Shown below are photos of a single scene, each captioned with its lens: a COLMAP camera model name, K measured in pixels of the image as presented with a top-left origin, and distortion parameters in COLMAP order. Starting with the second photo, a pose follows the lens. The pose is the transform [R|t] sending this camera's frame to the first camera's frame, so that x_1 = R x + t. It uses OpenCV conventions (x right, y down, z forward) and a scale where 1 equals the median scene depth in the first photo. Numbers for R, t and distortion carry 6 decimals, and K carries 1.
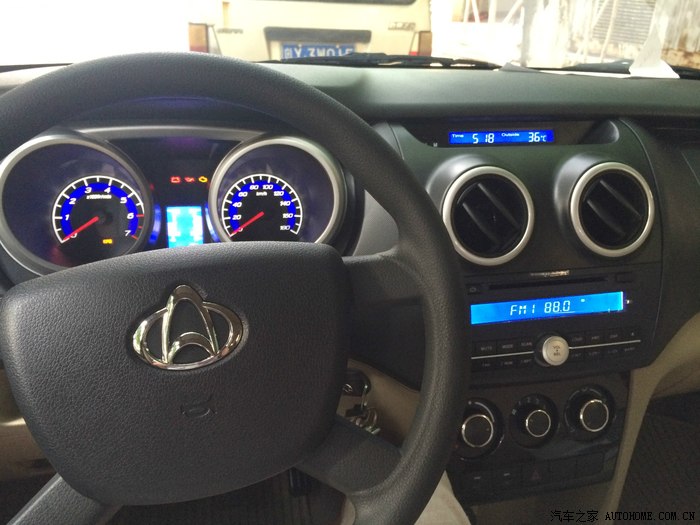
lens RADIAL K [[614.2, 0, 350.5], [0, 614.2, 262.5], [0, 0, 1]] dist [0.068736, -0.029805]
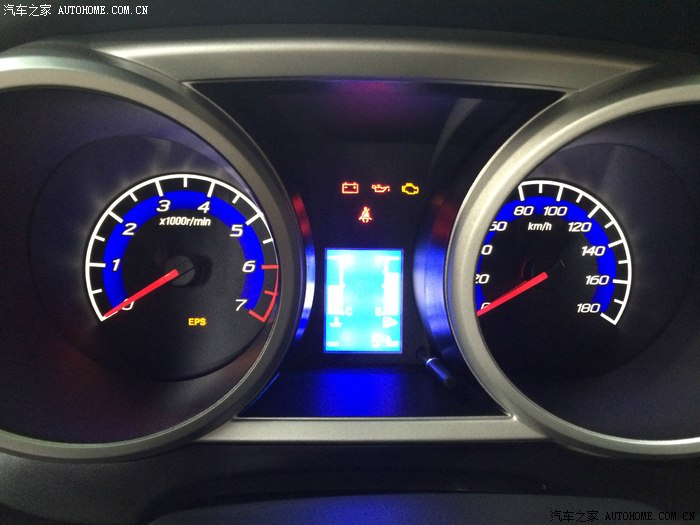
lens RADIAL K [[614.2, 0, 349.4], [0, 614.2, 263.3], [0, 0, 1]] dist [0.068736, -0.029805]
pose [[0.976714, 0.071668, -0.202221, -0.195249], [-0.064874, 0.997090, 0.040035, -0.099899], [0.204502, -0.025984, 0.978521, 0.581784]]
